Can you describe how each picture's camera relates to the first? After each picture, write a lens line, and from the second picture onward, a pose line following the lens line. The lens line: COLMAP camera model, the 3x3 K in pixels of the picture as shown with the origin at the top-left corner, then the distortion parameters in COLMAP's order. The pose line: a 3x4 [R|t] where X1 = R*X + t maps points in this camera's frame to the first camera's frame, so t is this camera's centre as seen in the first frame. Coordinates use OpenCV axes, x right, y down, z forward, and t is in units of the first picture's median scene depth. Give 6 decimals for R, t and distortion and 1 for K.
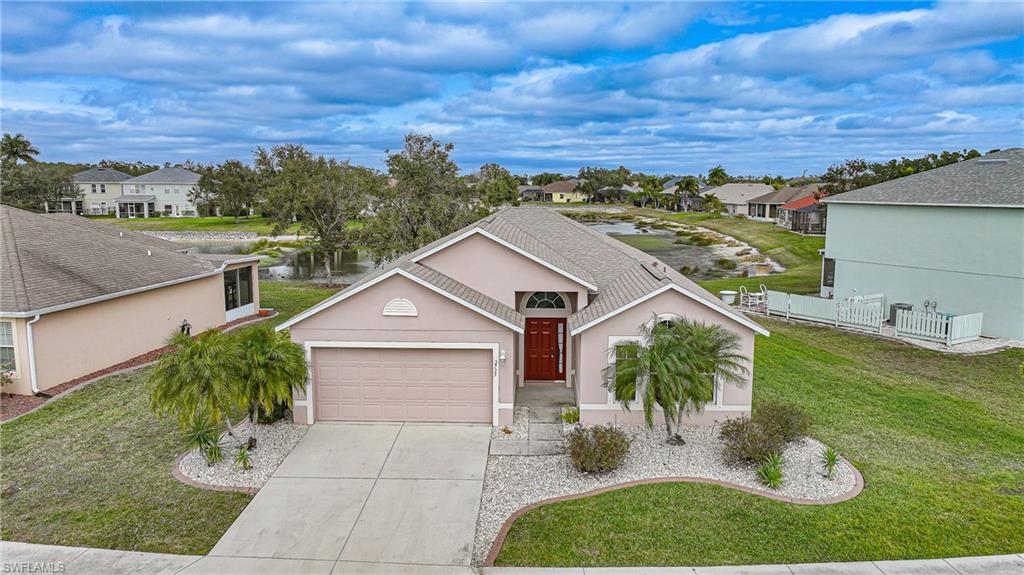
lens RADIAL K [[719.3, 0, 511.8], [0, 719.3, 285.0], [0, 0, 1]] dist [-0.001518, 0.016461]
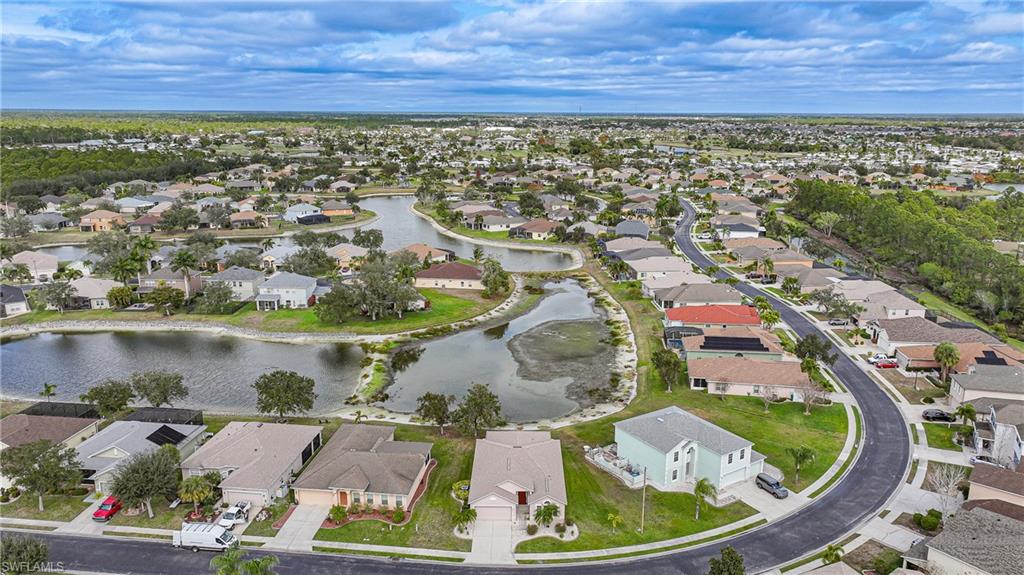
lens RADIAL K [[719.3, 0, 512.1], [0, 719.3, 287.6], [0, 0, 1]] dist [-0.001518, 0.016461]
pose [[0.999727, -0.006168, 0.022549, -0.128579], [0.003867, 0.994911, 0.100679, -1.922603], [-0.023055, -0.100564, 0.994663, -3.790656]]
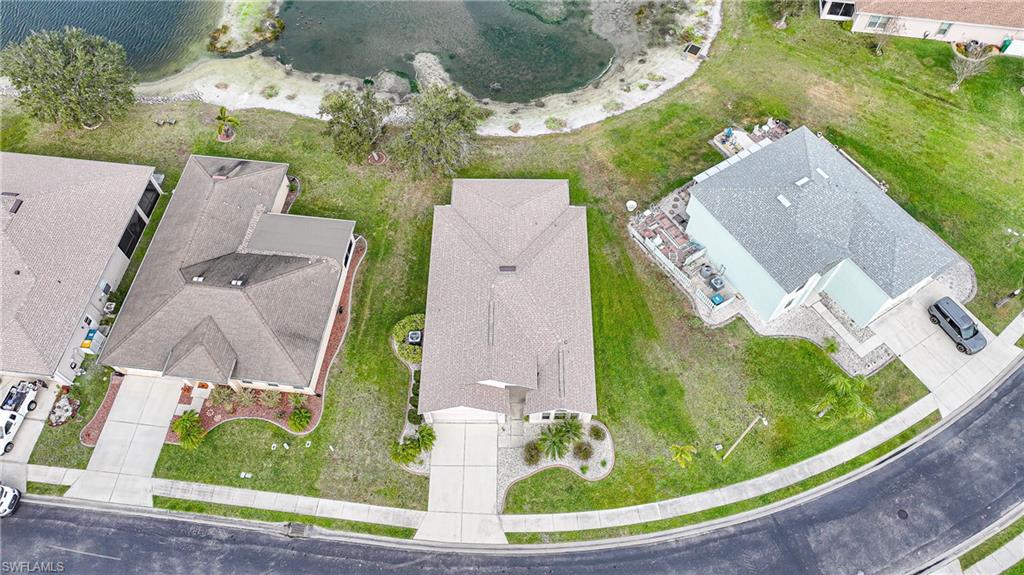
lens RADIAL K [[719.3, 0, 513.0], [0, 719.3, 284.2], [0, 0, 1]] dist [-0.001518, 0.016461]
pose [[0.999586, -0.025763, 0.012795, 0.009939], [0.006357, 0.631671, 0.775211, -2.381766], [-0.028054, -0.774809, 0.631573, -0.356122]]
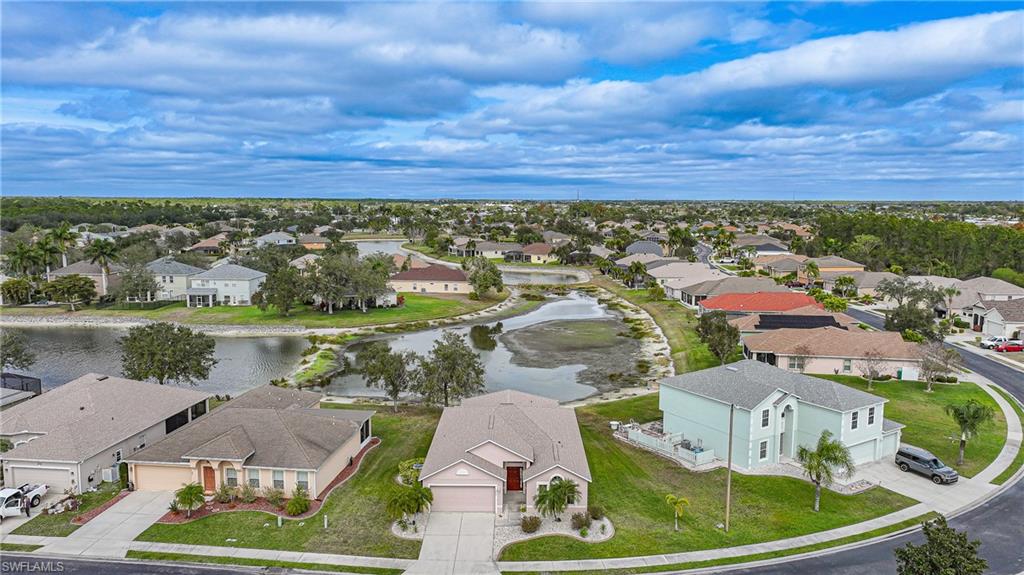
lens RADIAL K [[719.3, 0, 513.5], [0, 719.3, 287.7], [0, 0, 1]] dist [-0.001518, 0.016461]
pose [[0.999647, -0.002117, 0.026476, -0.028965], [0.002622, 0.999815, -0.019064, -0.644421], [-0.026430, 0.019126, 0.999468, -1.857435]]
